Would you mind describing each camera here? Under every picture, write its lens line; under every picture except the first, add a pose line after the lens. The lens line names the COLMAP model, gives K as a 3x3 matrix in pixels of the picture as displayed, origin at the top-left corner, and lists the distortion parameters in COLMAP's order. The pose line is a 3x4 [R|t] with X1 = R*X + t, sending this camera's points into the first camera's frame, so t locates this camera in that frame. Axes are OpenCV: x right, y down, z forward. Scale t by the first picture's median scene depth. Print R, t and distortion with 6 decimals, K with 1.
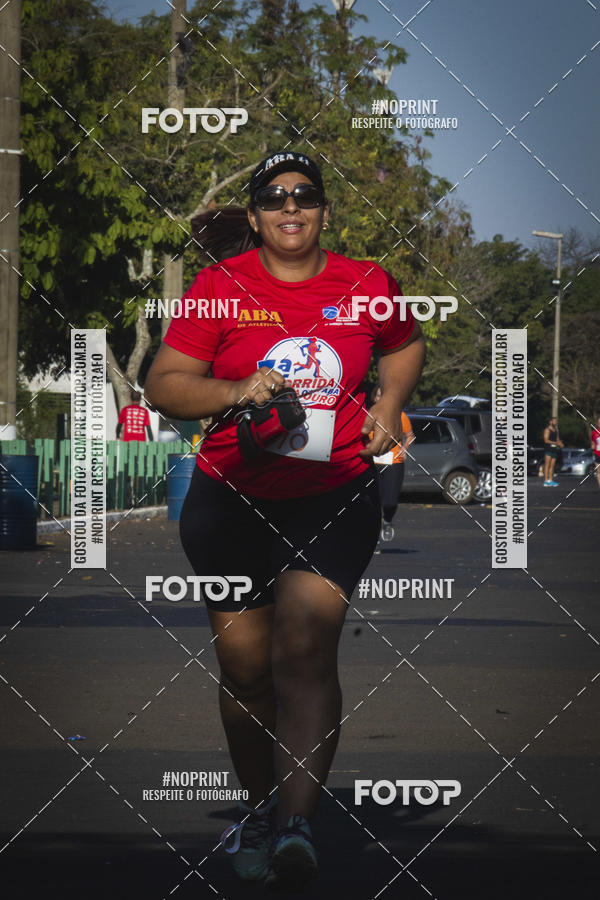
lens RADIAL K [[5878.6, 0, 295.5], [0, 5878.6, 516.7], [0, 0, 1]] dist [1.693053, 0.000000]
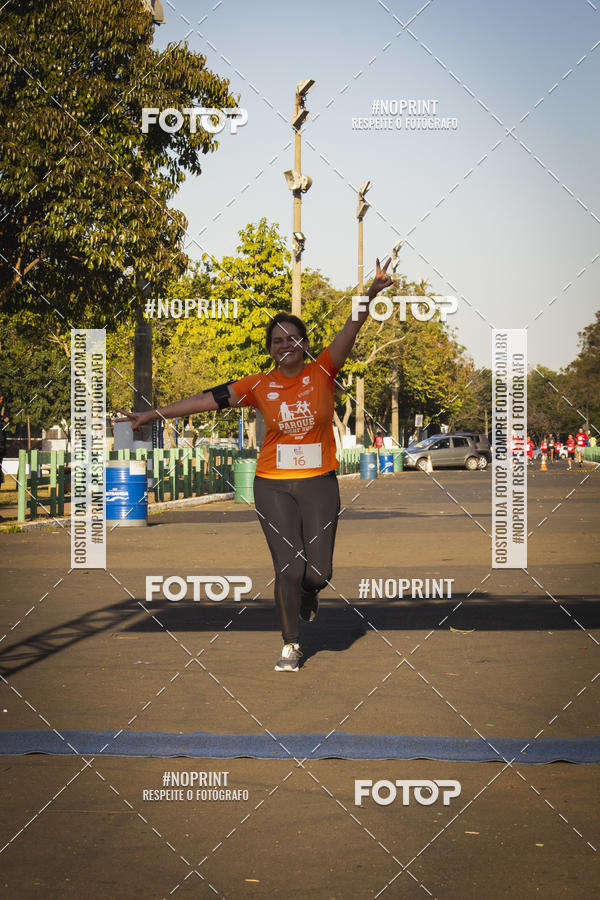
lens RADIAL K [[4491.8, 0, 354.0], [0, 4491.8, 498.3], [0, 0, 1]] dist [0.517309, 0.000000]
pose [[0.999768, -0.021280, 0.003325, -0.031061], [0.021278, 0.999773, 0.000552, 0.008130], [-0.003336, -0.000482, 0.999994, -0.983872]]
